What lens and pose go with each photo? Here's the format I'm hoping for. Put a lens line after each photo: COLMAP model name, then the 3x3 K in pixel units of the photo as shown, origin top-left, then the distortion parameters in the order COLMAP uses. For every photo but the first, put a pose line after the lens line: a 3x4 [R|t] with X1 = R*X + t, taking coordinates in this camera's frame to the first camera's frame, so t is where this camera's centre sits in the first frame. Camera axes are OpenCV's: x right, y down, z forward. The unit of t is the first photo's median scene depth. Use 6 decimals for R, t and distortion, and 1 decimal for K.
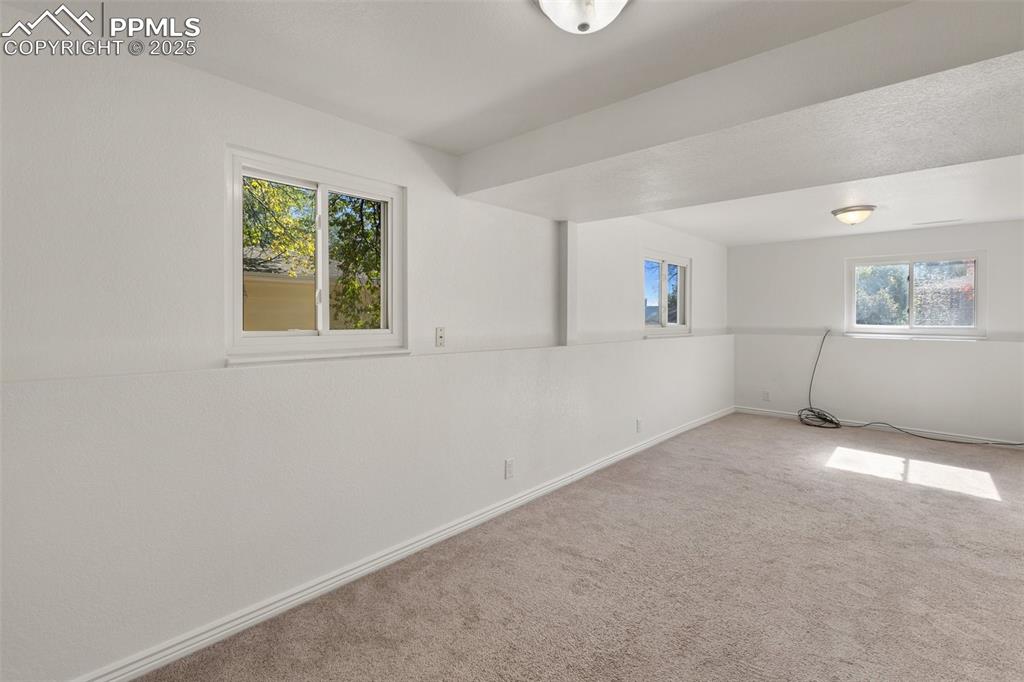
lens RADIAL K [[467.9, 0, 521.7], [0, 467.9, 320.2], [0, 0, 1]] dist [-0.003691, -0.000816]
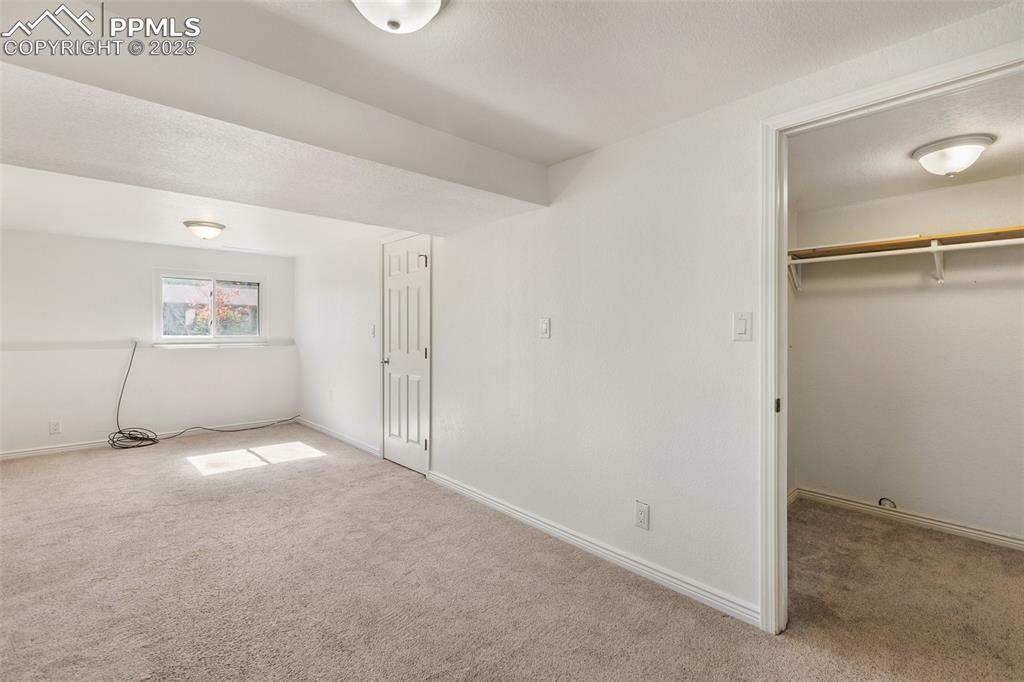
lens RADIAL K [[467.9, 0, 512.9], [0, 467.9, 333.6], [0, 0, 1]] dist [-0.003691, -0.000816]
pose [[0.072990, -0.012334, 0.997256, -0.337312], [0.007337, 0.999903, 0.011830, -0.001699], [-0.997306, 0.006454, 0.073073, 0.286185]]
